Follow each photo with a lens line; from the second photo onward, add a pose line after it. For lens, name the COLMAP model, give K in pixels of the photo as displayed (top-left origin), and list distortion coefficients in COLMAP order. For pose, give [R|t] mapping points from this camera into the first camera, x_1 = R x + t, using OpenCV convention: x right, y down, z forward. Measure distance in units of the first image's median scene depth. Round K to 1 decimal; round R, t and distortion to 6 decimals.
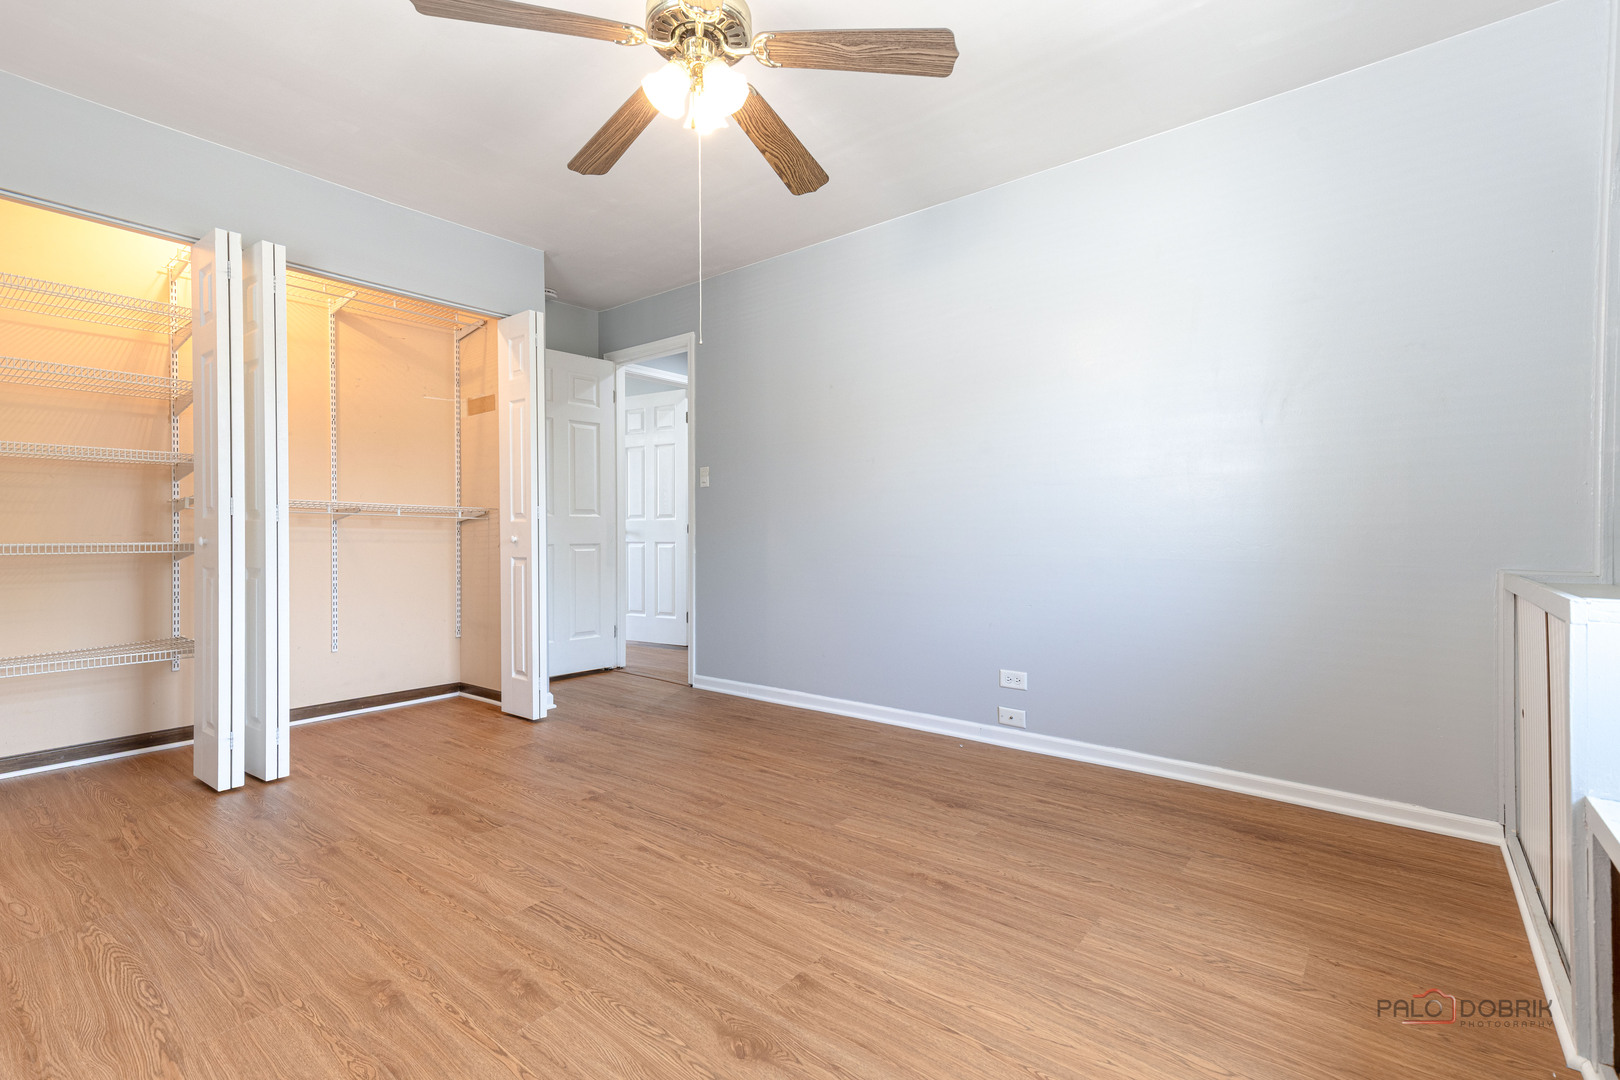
lens RADIAL K [[734.9, 0, 804.7], [0, 734.9, 531.0], [0, 0, 1]] dist [0.023891, 0.000233]
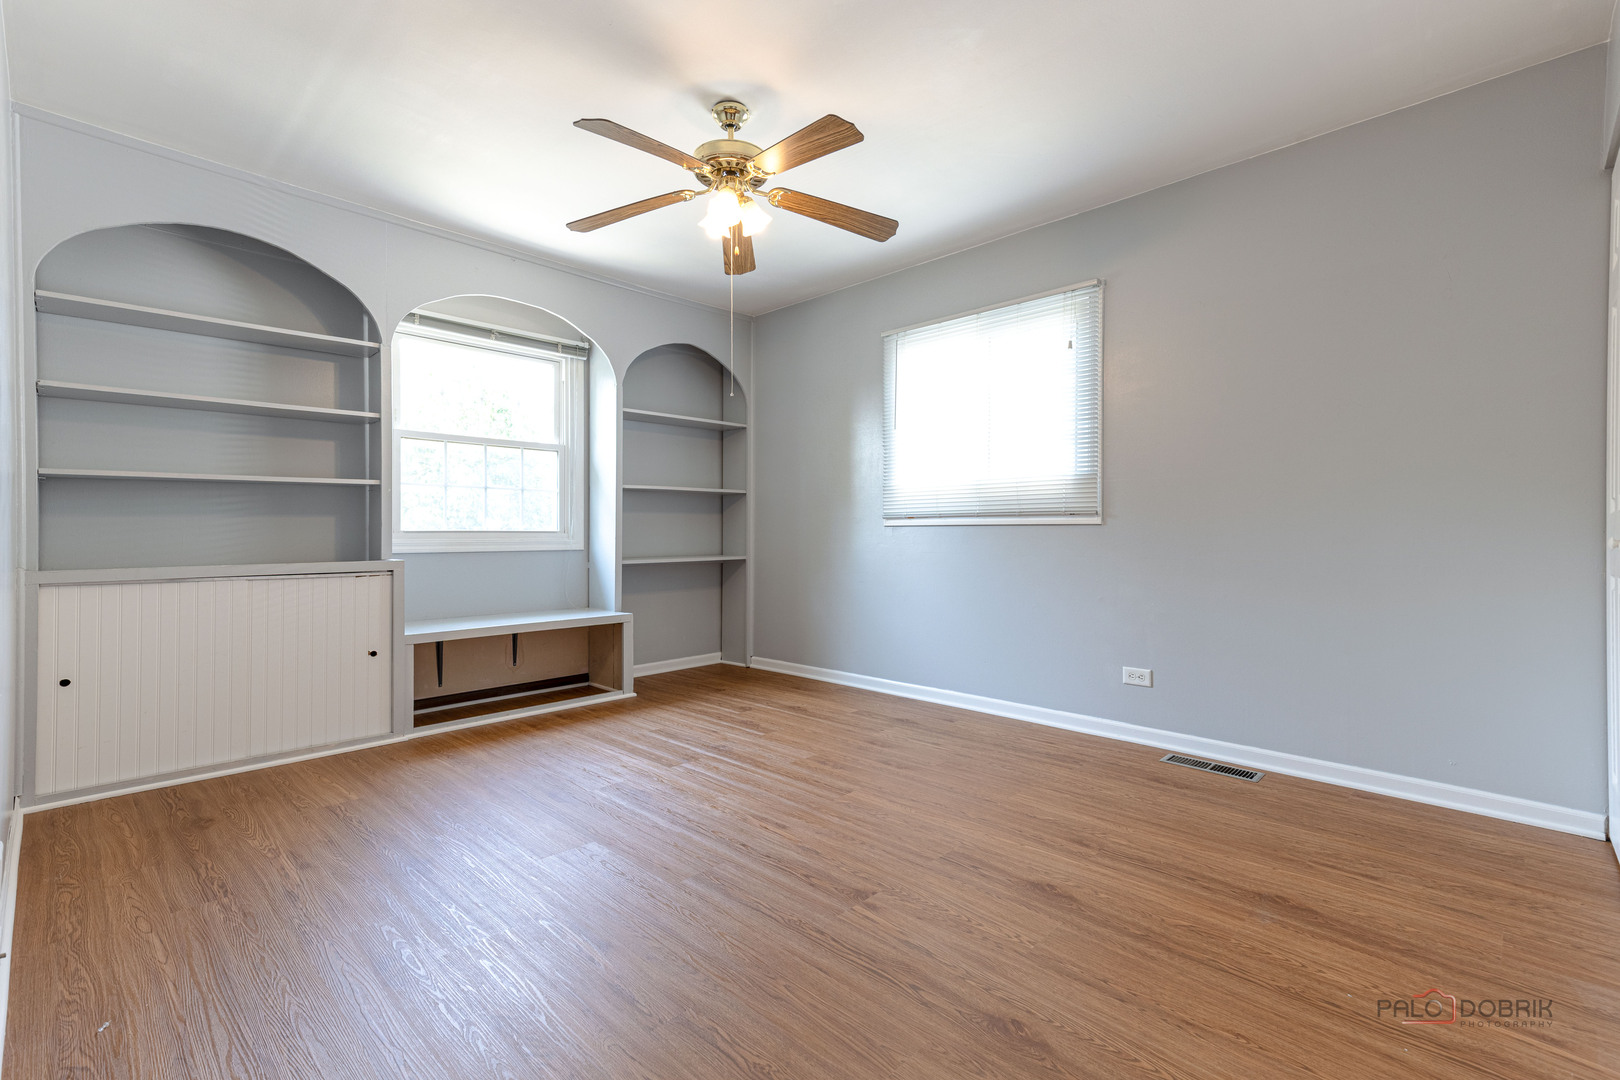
lens RADIAL K [[734.9, 0, 812.7], [0, 734.9, 534.0], [0, 0, 1]] dist [0.023891, 0.000233]
pose [[-0.996252, 0.002544, 0.086462, -0.344145], [0.002557, 0.999997, 0.000038, 0.002852], [-0.086461, 0.000259, -0.996255, 1.985128]]
